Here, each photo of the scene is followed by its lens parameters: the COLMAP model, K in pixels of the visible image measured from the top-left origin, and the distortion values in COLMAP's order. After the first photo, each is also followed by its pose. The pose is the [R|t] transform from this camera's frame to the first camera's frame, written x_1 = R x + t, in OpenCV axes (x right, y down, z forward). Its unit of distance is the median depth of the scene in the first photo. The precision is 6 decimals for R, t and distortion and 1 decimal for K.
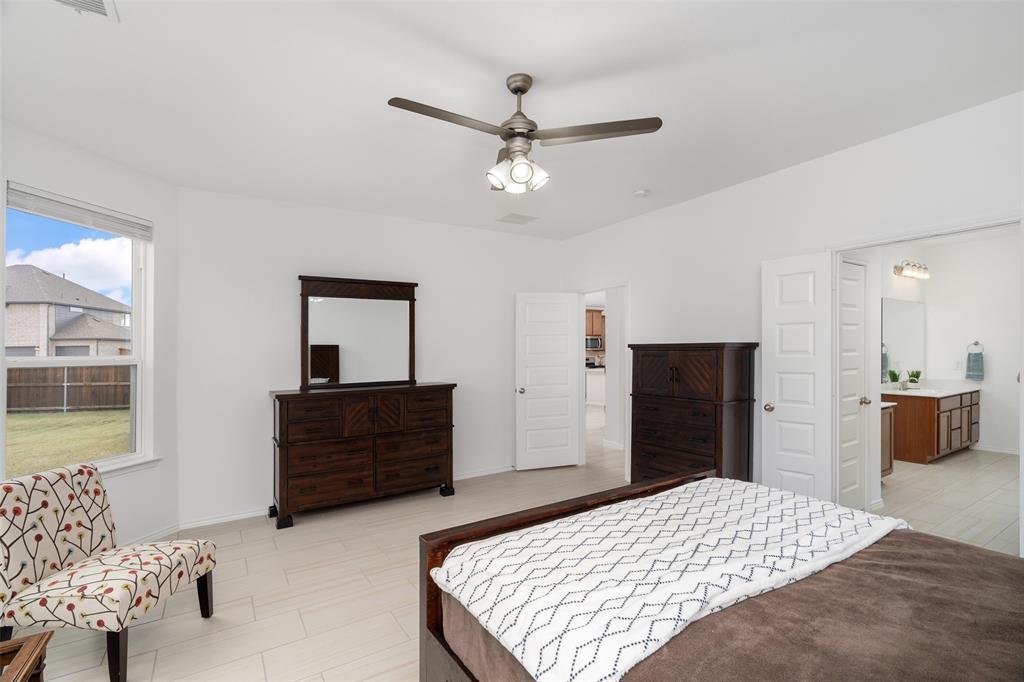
lens RADIAL K [[473.5, 0, 519.3], [0, 473.5, 347.0], [0, 0, 1]] dist [-0.002302, -0.000288]
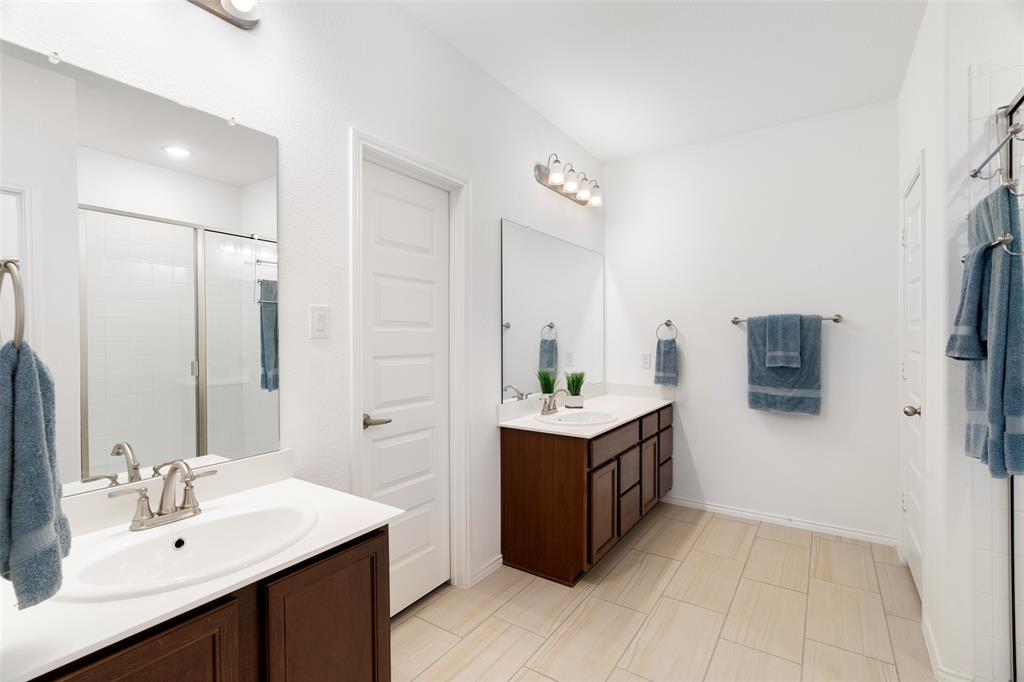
lens RADIAL K [[473.5, 0, 510.4], [0, 473.5, 338.0], [0, 0, 1]] dist [-0.002302, -0.000288]
pose [[0.922383, -0.000075, 0.386276, 0.560840], [-0.000868, 0.999997, 0.002266, 0.009349], [-0.386275, -0.002425, 0.922380, 0.534908]]
